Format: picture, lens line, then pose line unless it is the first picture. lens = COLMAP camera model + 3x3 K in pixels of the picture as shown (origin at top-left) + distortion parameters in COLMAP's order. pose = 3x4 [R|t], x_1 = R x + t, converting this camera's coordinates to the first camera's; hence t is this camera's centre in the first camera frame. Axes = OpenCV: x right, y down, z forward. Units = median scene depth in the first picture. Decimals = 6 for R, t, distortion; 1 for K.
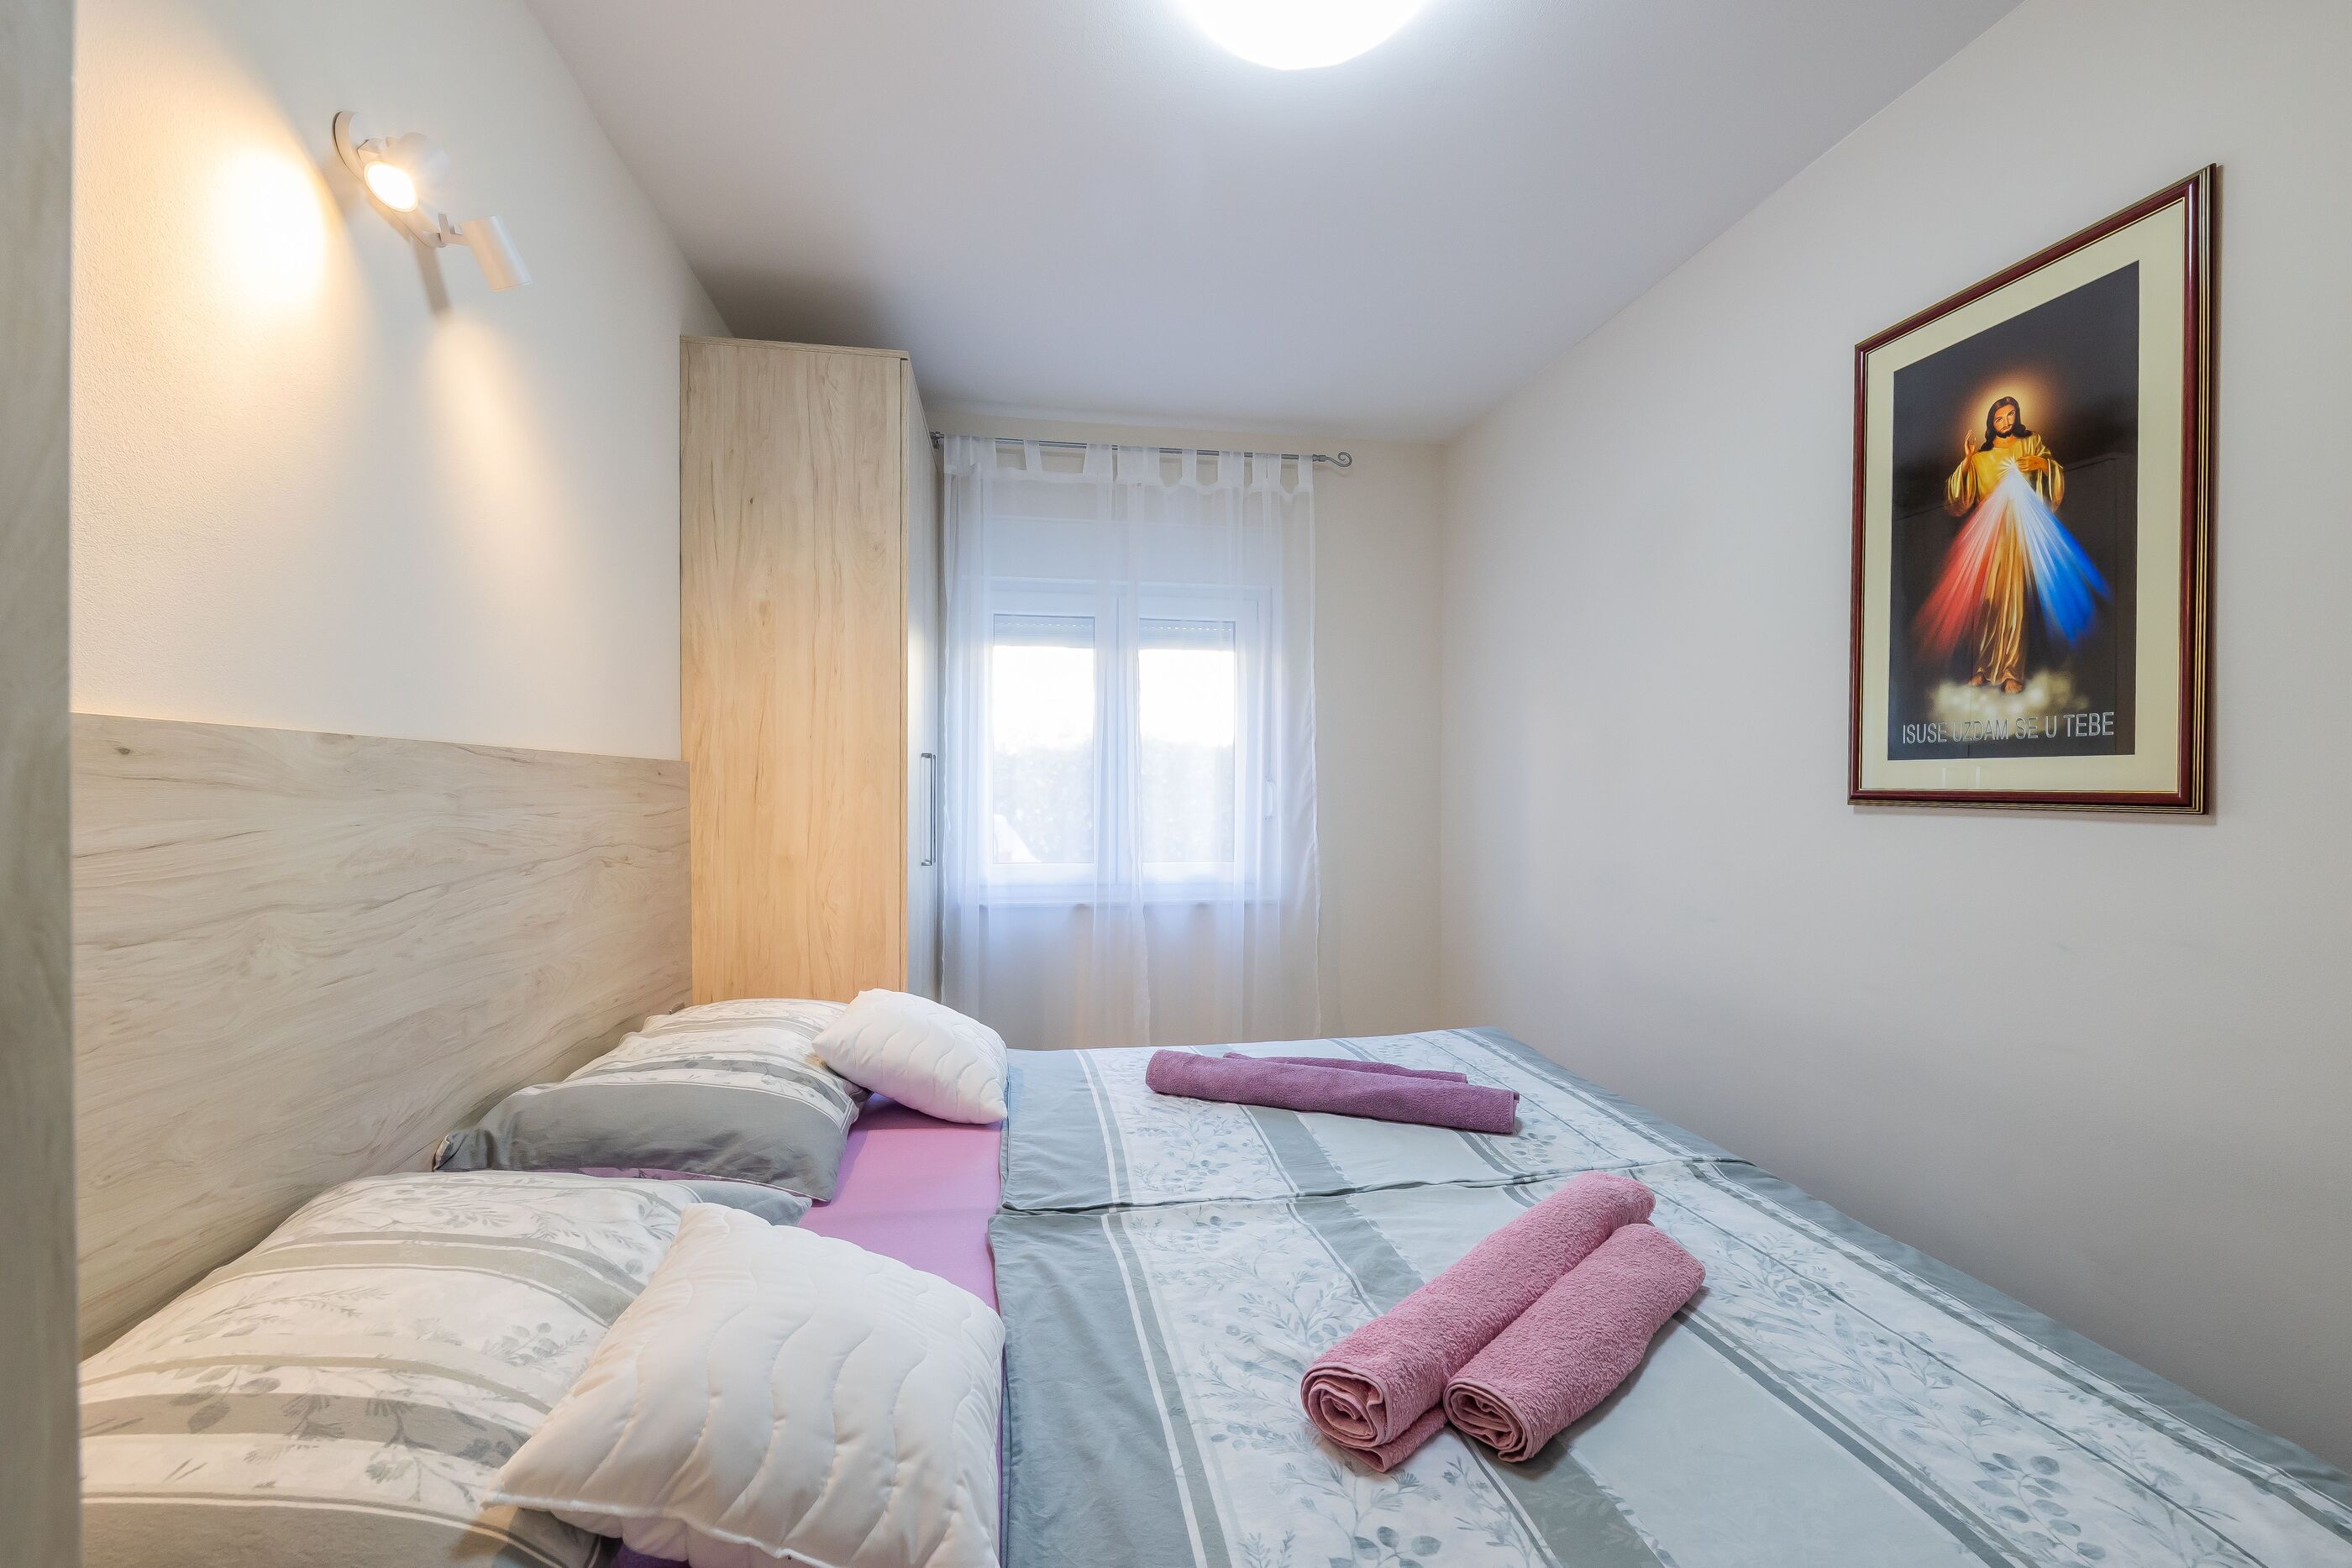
lens RADIAL K [[963.6, 0, 1175.0], [0, 963.6, 787.6], [0, 0, 1]] dist [0.009811, -0.005582]
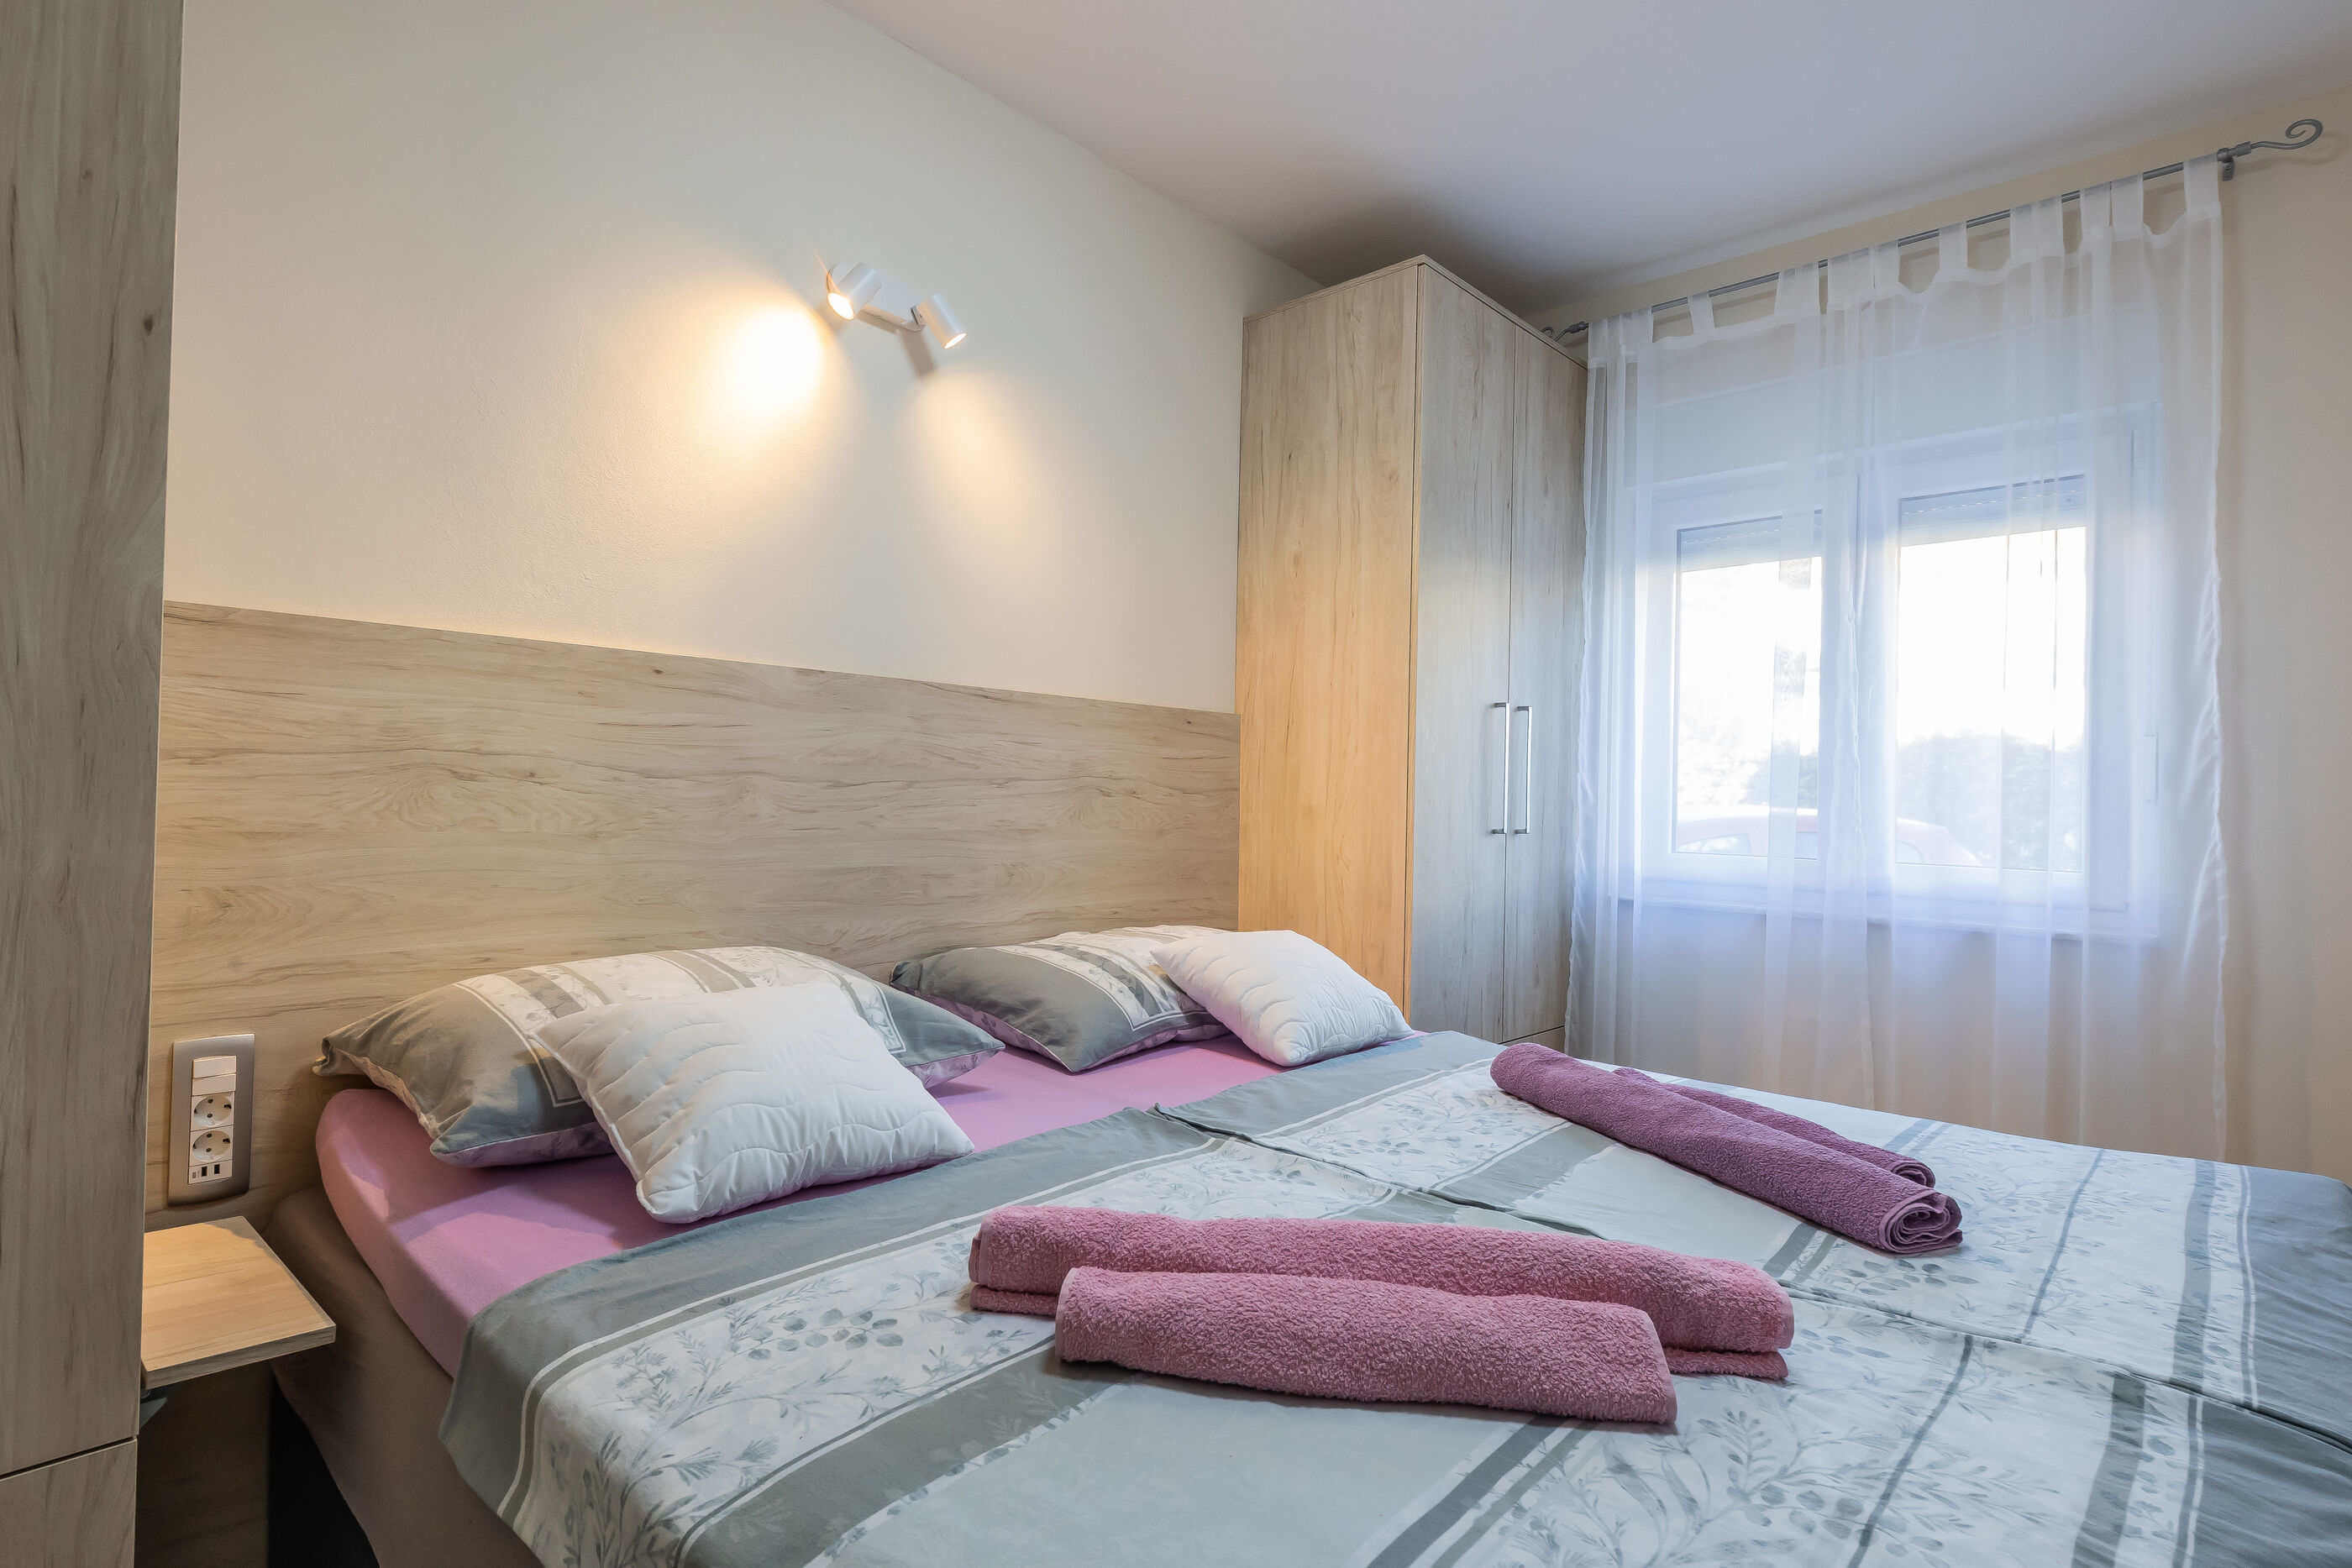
lens RADIAL K [[1172.1, 0, 1152.2], [0, 1172.1, 777.8], [0, 0, 1]] dist [0.011889, -0.008016]
pose [[0.604454, -0.001730, -0.796638, 0.689083], [-0.021429, 0.999600, -0.018430, 0.101292], [0.796352, 0.028211, 0.604175, 0.221596]]
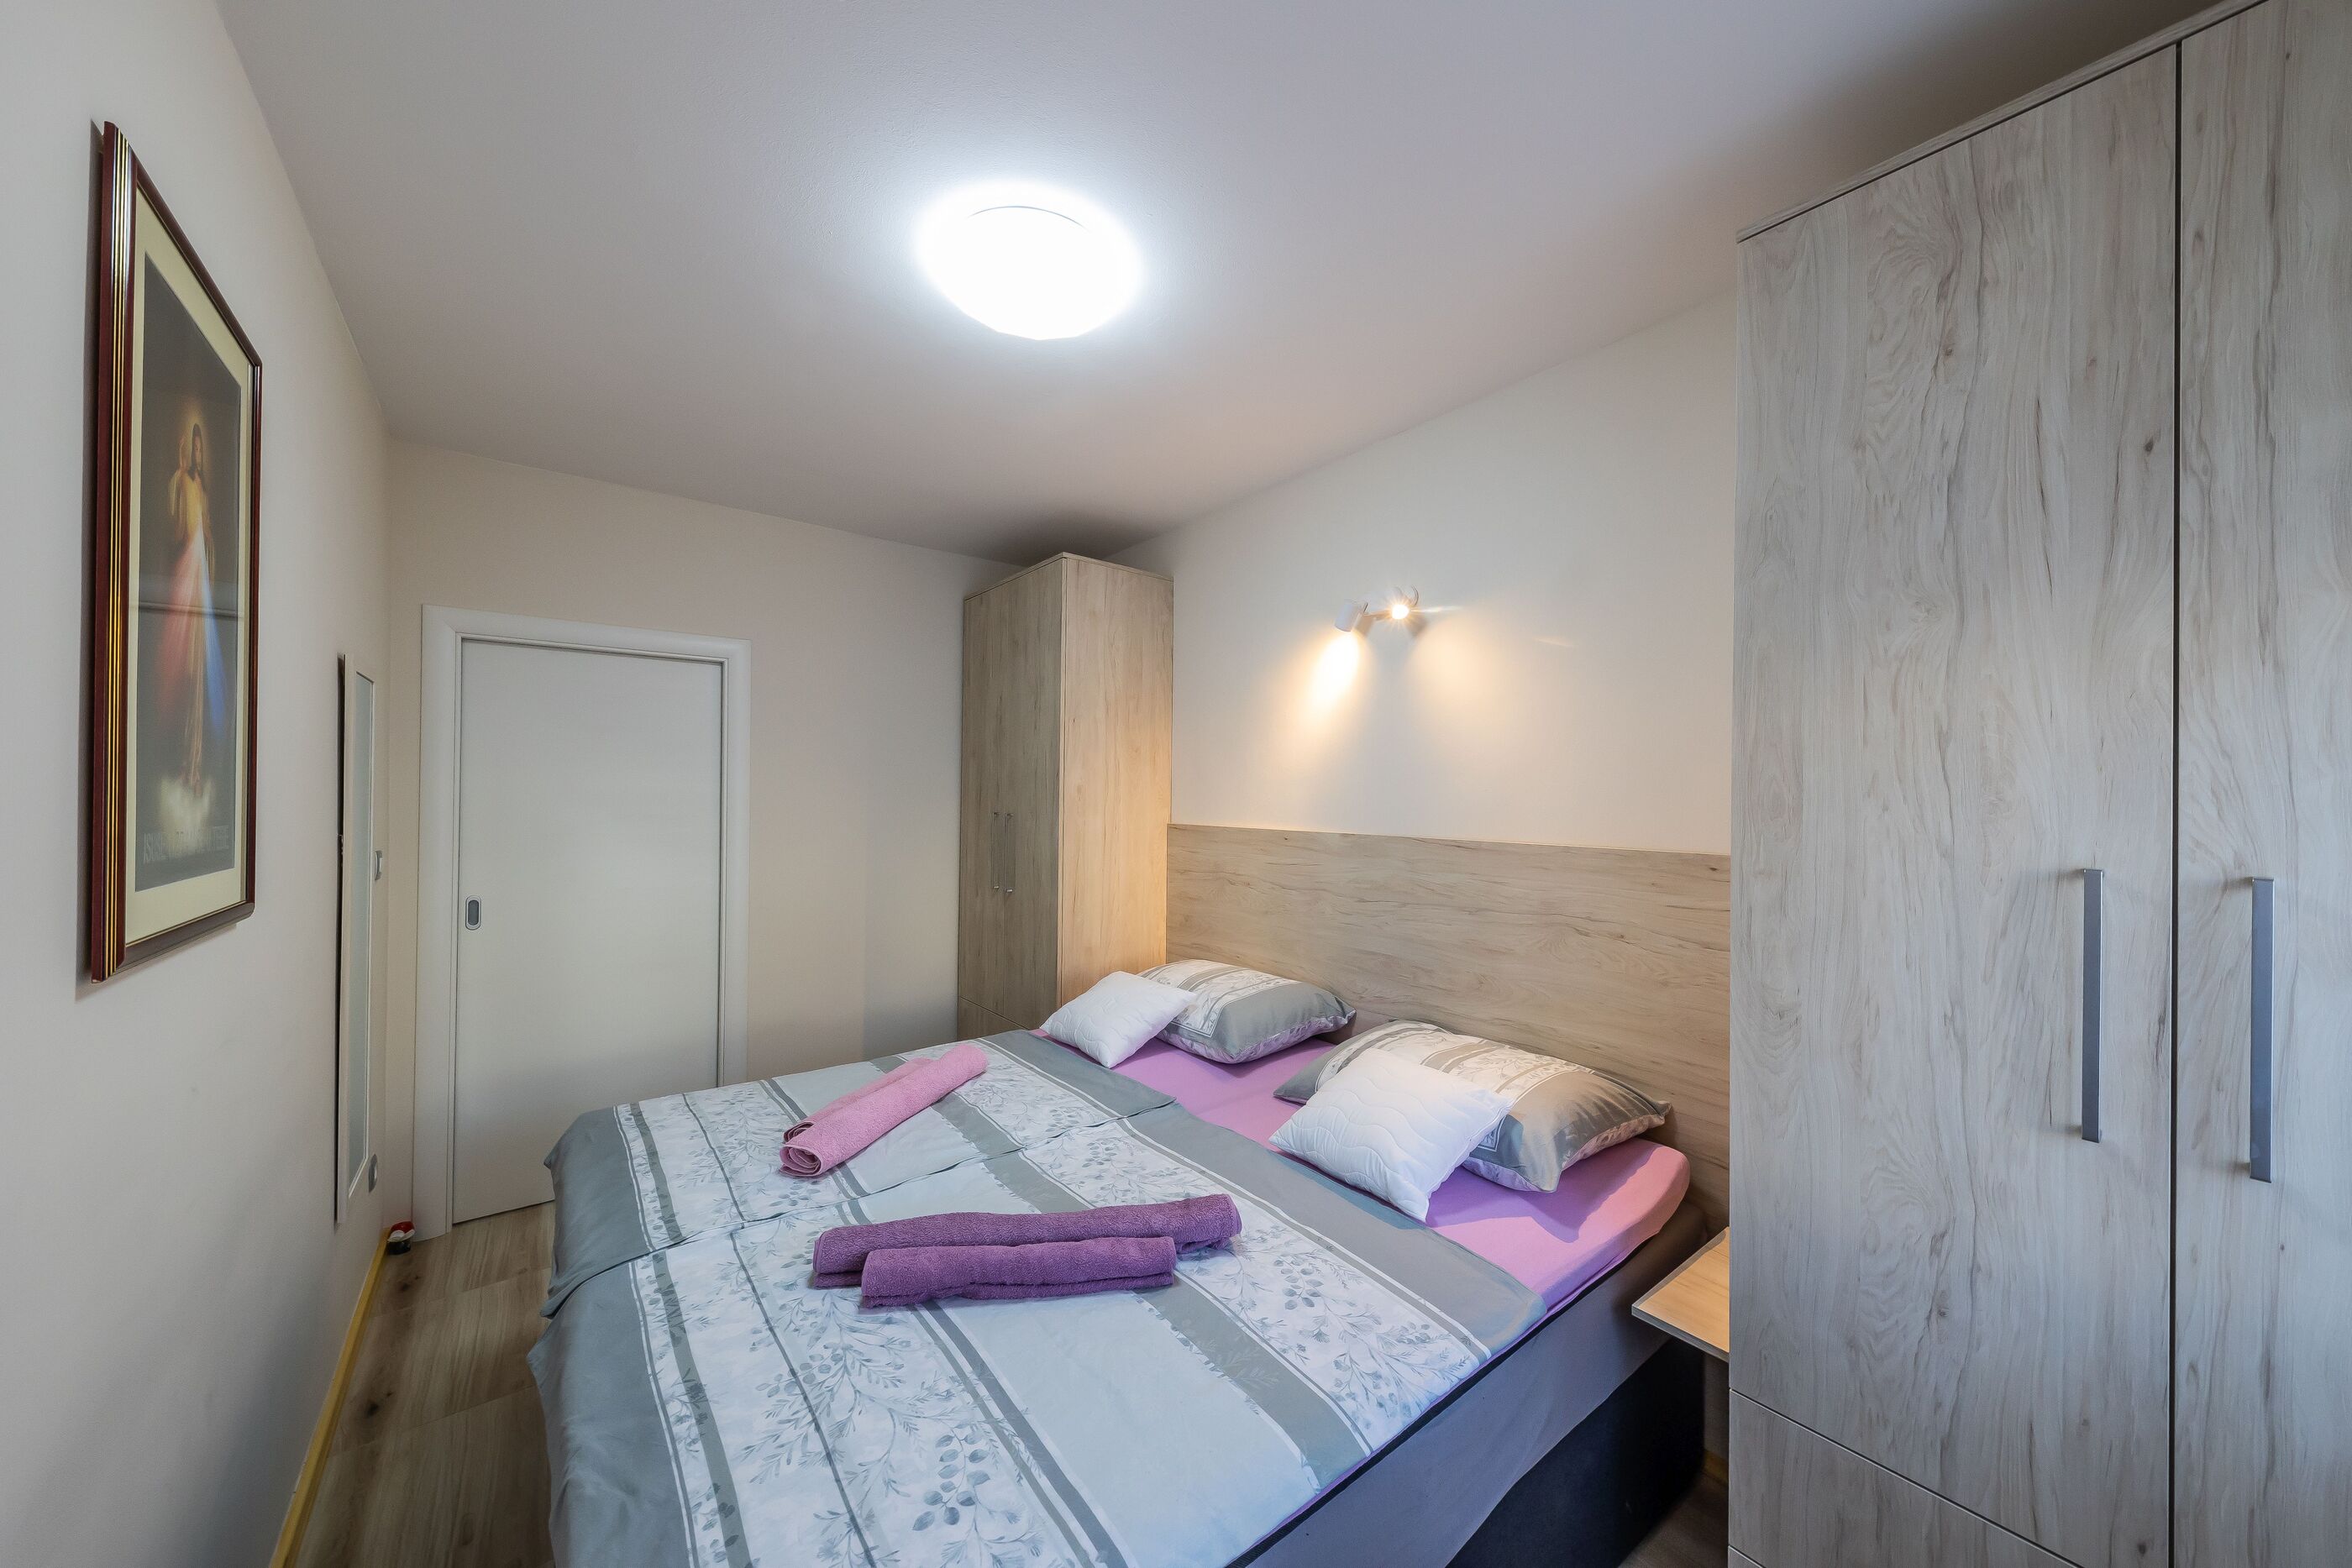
lens RADIAL K [[807.6, 0, 1176.8], [0, 807.6, 789.5], [0, 0, 1]] dist [0.011196, -0.002924]
pose [[-0.880835, -0.014591, -0.473198, 0.465258], [-0.011955, 0.999892, -0.008578, -0.112016], [0.473272, -0.001899, -0.880914, 2.009506]]
